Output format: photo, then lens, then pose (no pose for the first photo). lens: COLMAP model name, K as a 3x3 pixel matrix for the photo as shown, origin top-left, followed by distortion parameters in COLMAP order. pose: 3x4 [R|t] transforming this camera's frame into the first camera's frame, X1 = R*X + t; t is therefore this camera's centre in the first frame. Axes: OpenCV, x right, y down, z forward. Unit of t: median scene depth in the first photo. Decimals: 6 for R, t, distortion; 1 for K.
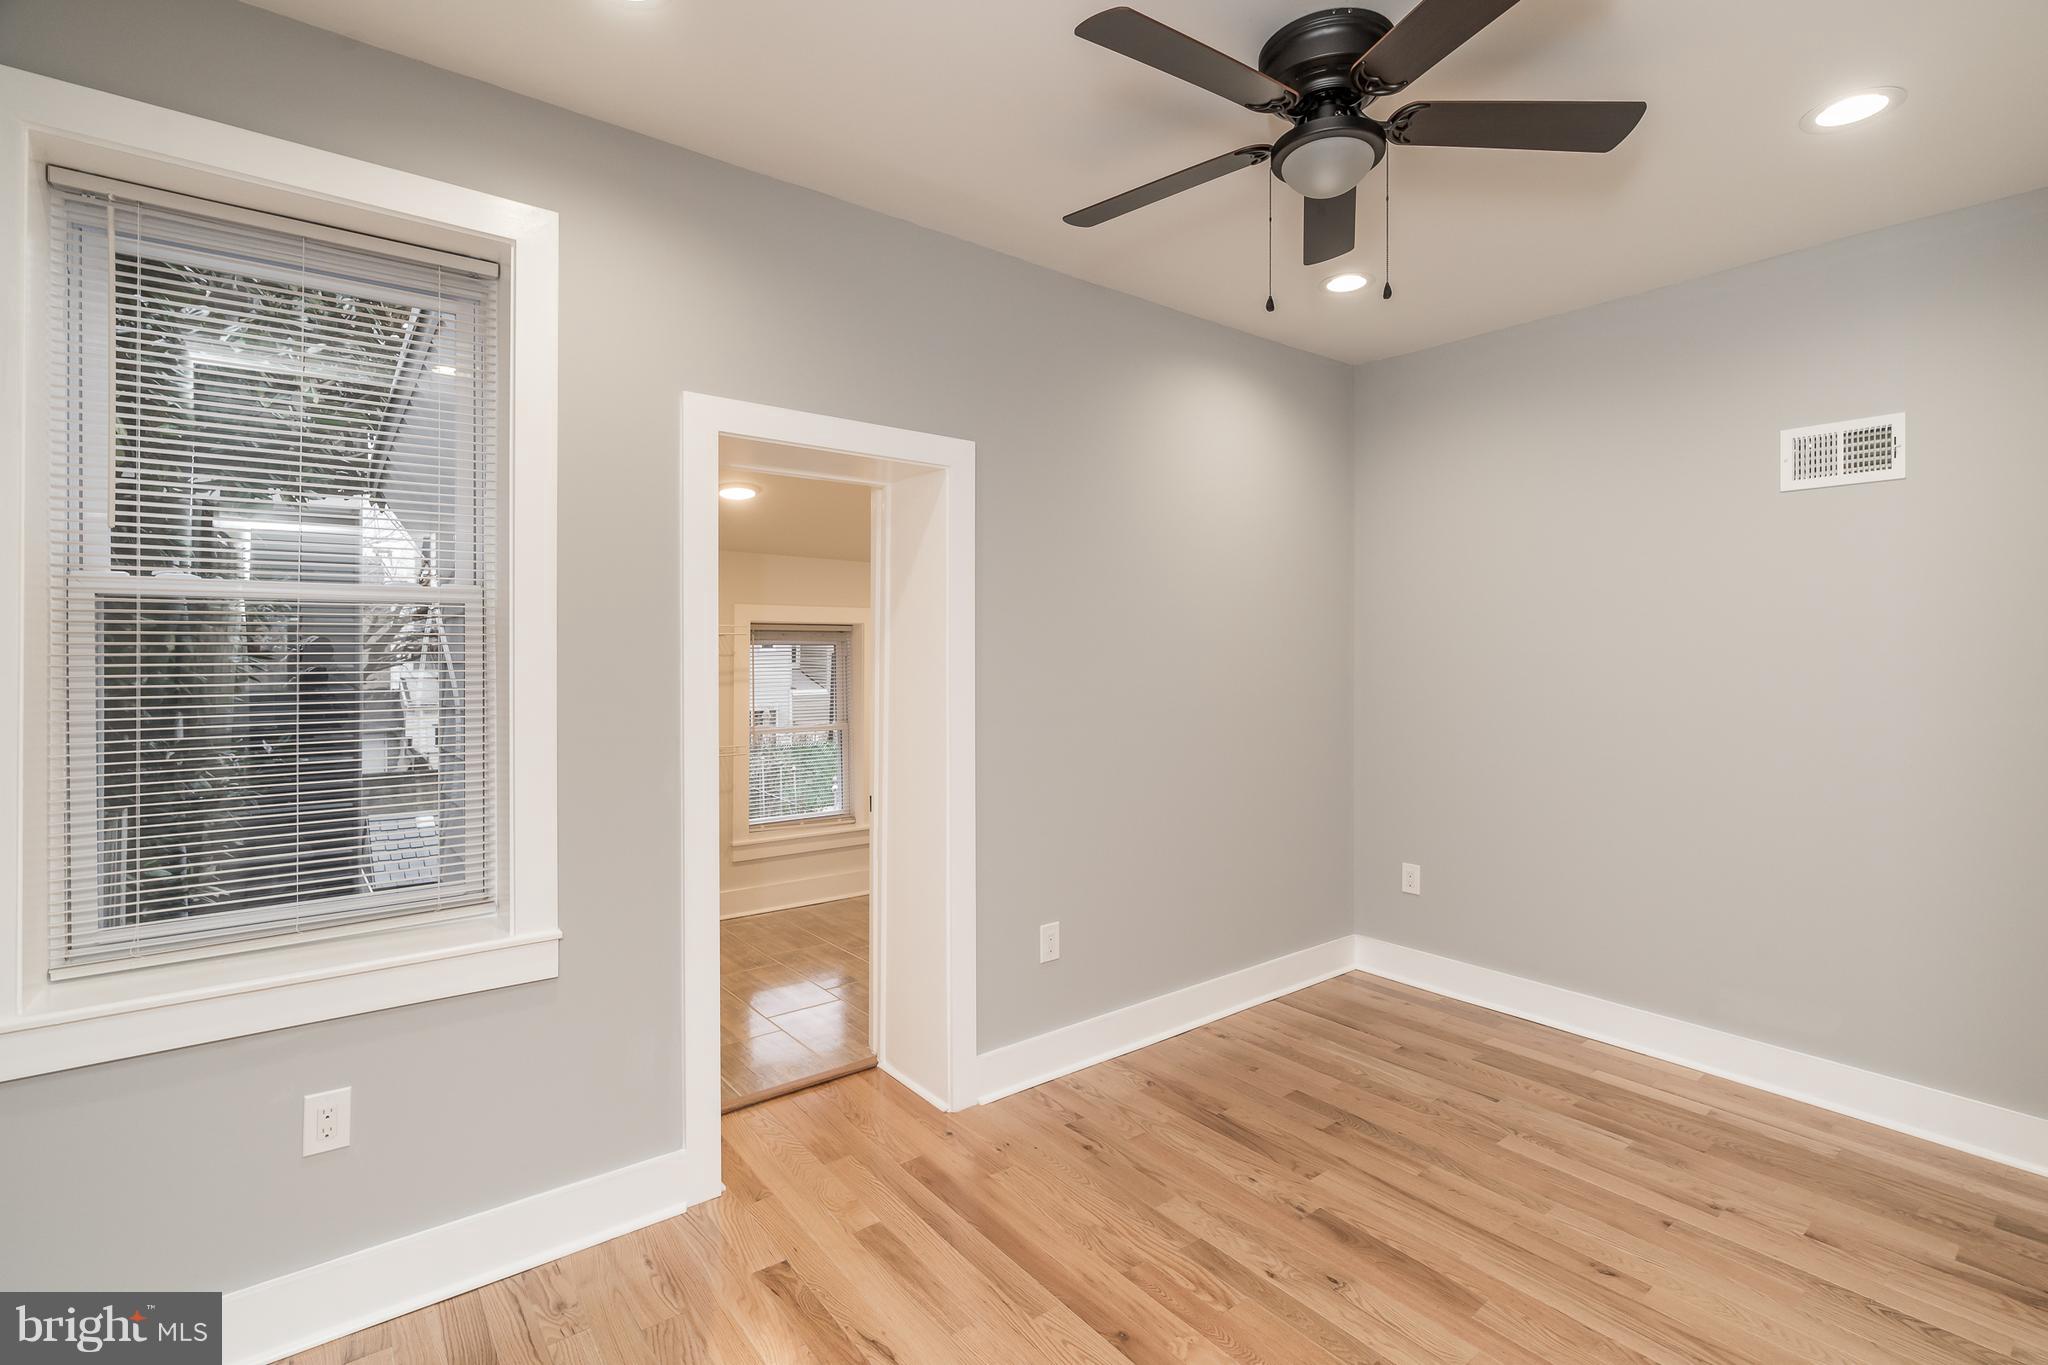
lens RADIAL K [[932.9, 0, 1027.9], [0, 932.9, 672.6], [0, 0, 1]] dist [-0.003695, 0.001359]
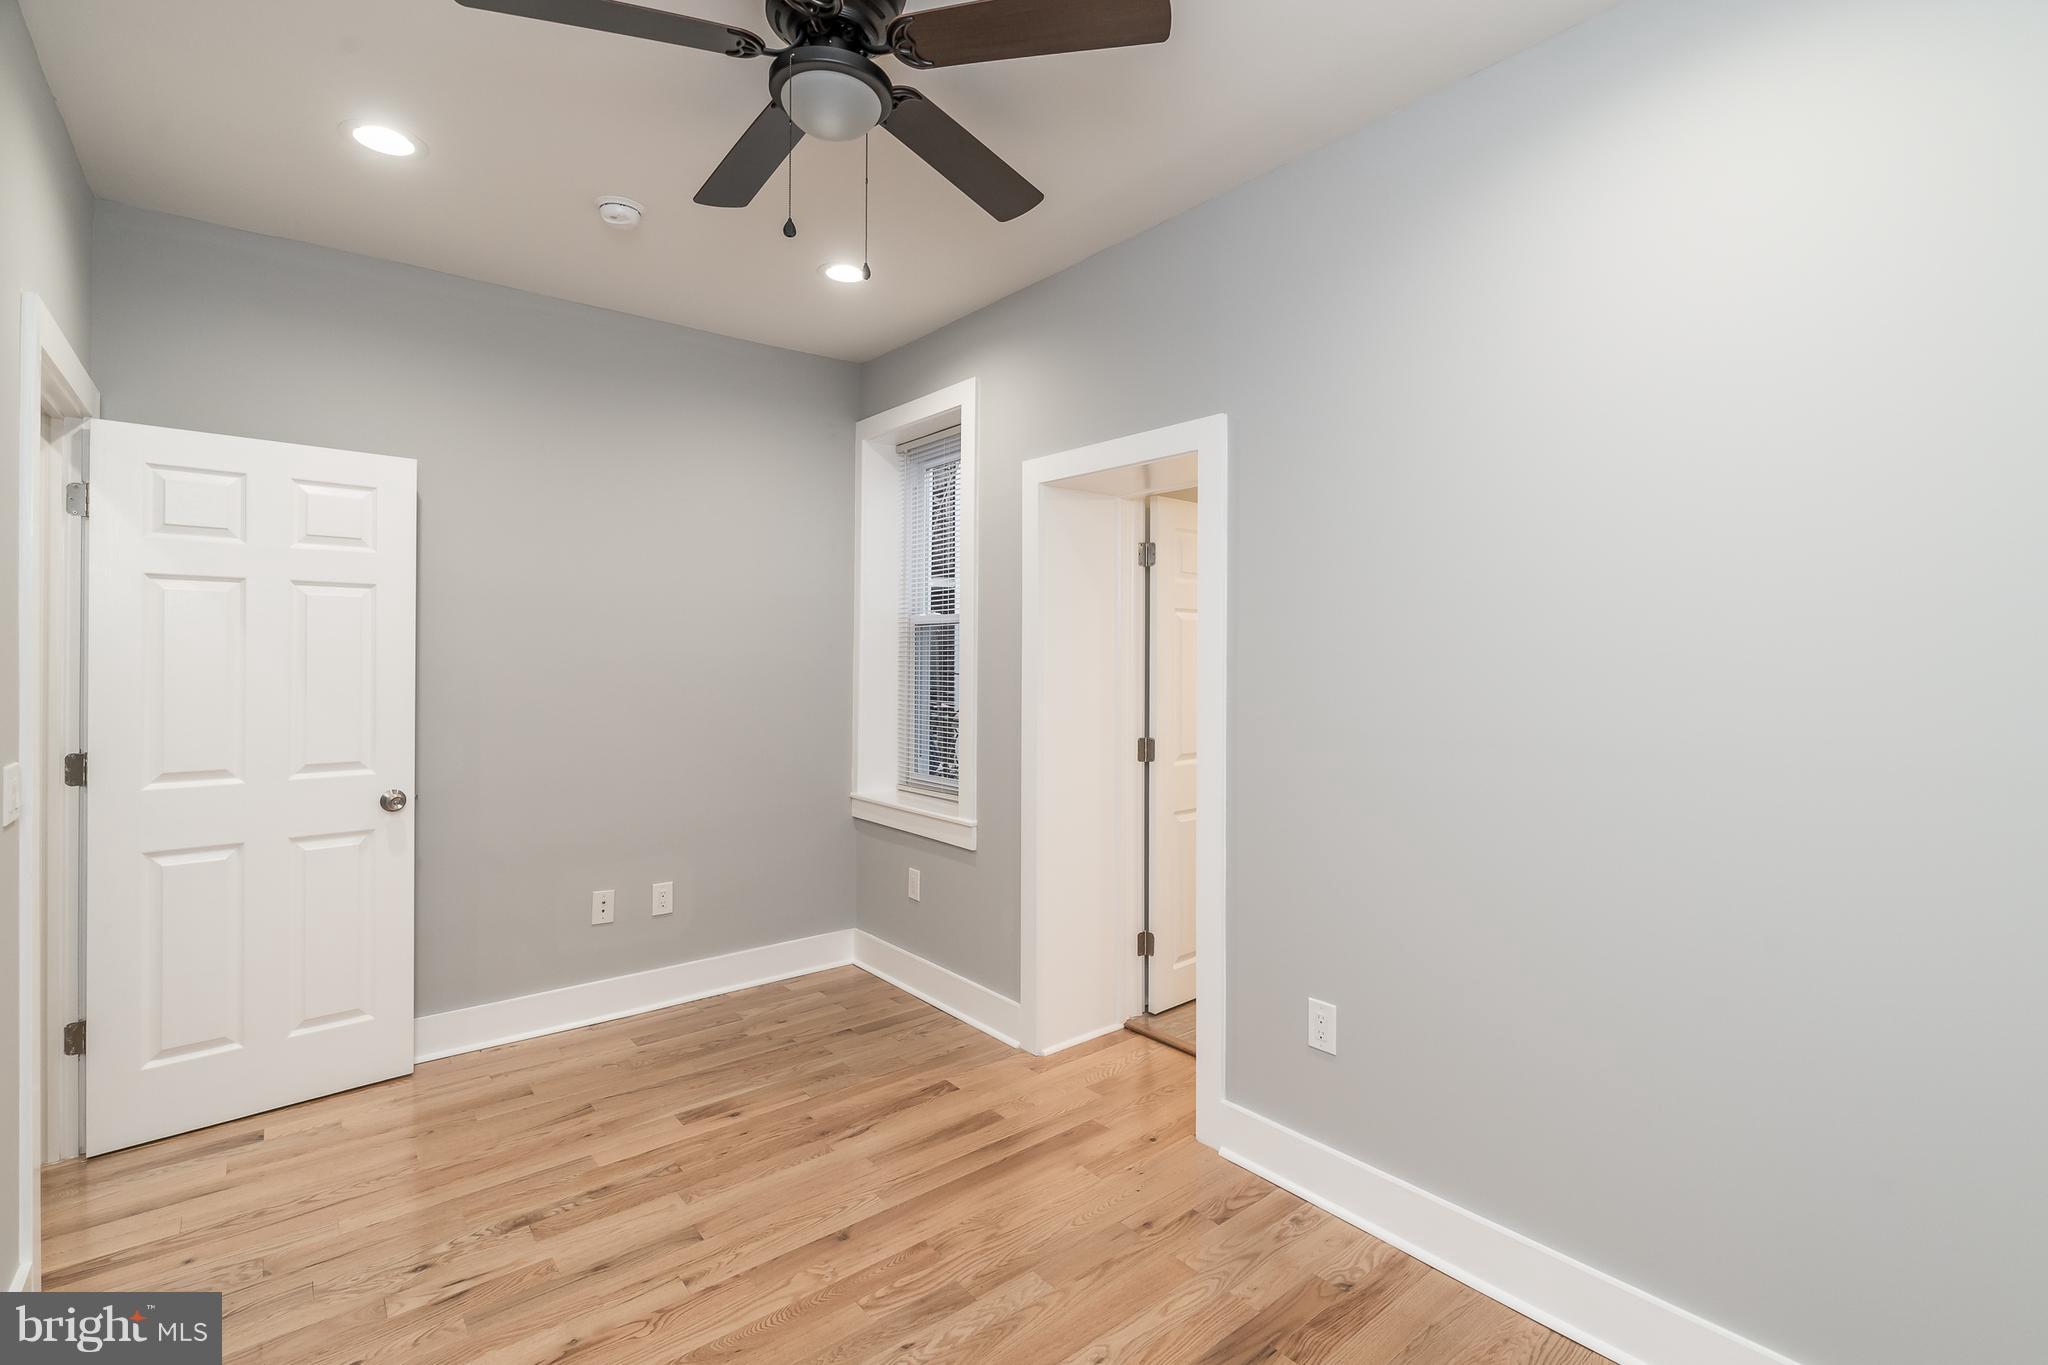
lens RADIAL K [[932.9, 0, 1027.9], [0, 932.9, 672.6], [0, 0, 1]] dist [-0.003695, 0.001359]
pose [[0.017185, 0.017590, -0.999698, 1.029178], [-0.012249, 0.999774, 0.017381, -0.012067], [0.999777, 0.011946, 0.017397, 0.986090]]
